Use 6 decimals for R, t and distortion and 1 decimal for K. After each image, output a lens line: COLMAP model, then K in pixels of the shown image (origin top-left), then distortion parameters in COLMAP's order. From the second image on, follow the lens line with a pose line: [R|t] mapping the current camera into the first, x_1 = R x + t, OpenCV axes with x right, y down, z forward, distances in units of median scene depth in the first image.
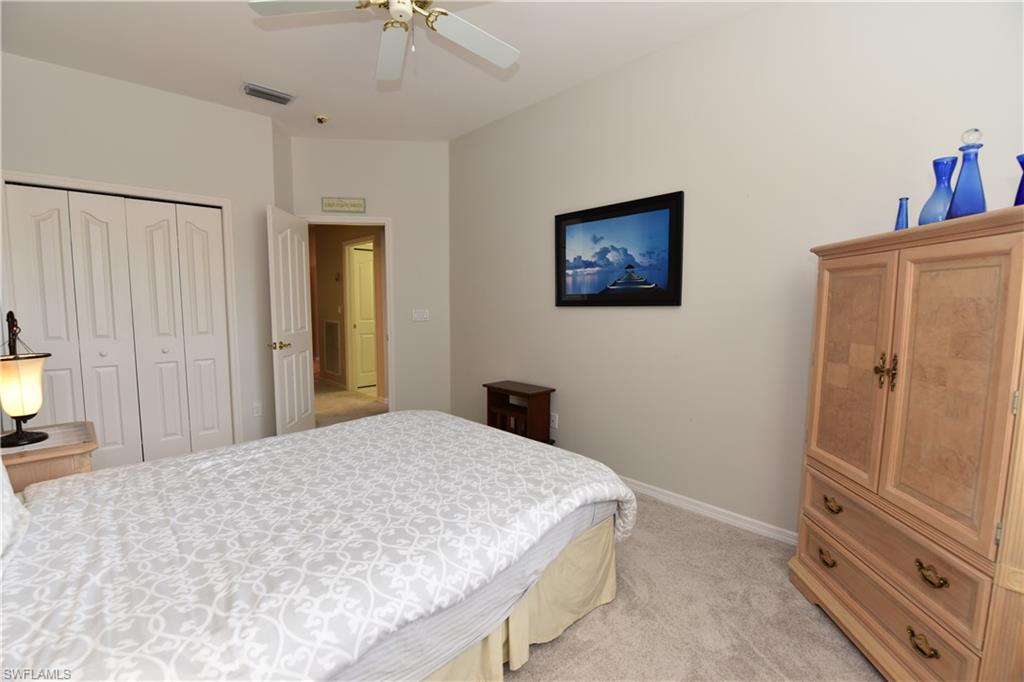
lens RADIAL K [[446.0, 0, 512.0], [0, 446.0, 341.0], [0, 0, 1]] dist [-0.018988, -0.000385]
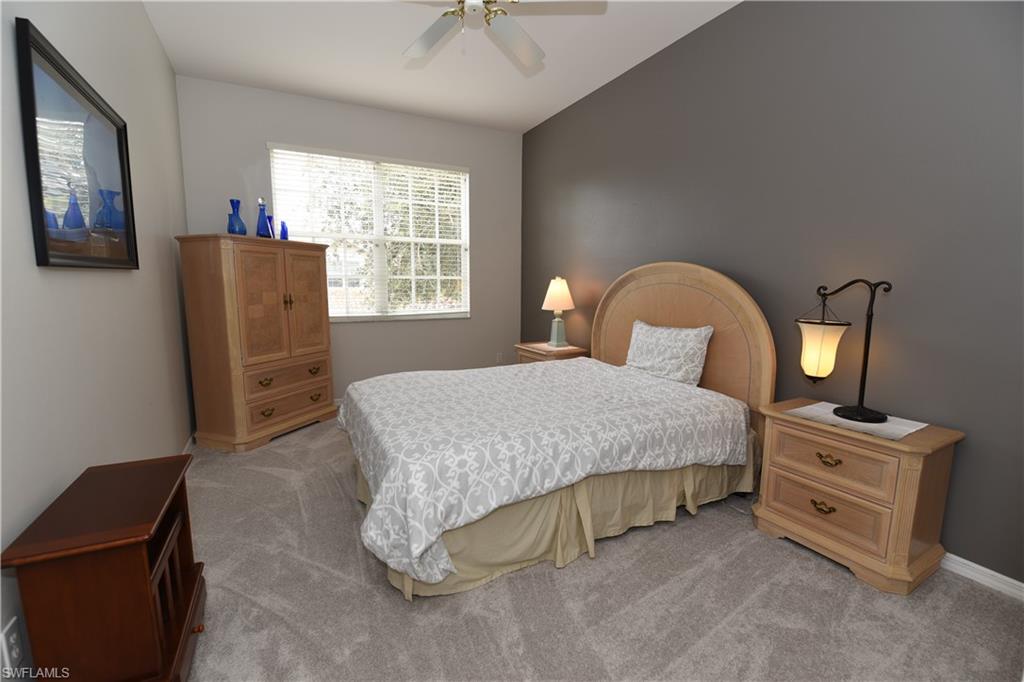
lens RADIAL K [[446.0, 0, 512.0], [0, 446.0, 341.0], [0, 0, 1]] dist [-0.018988, -0.000385]
pose [[-0.947977, -0.042891, 0.315436, -0.934555], [0.028500, 0.975468, 0.218291, -0.191118], [-0.317060, 0.215925, -0.923498, 2.662846]]
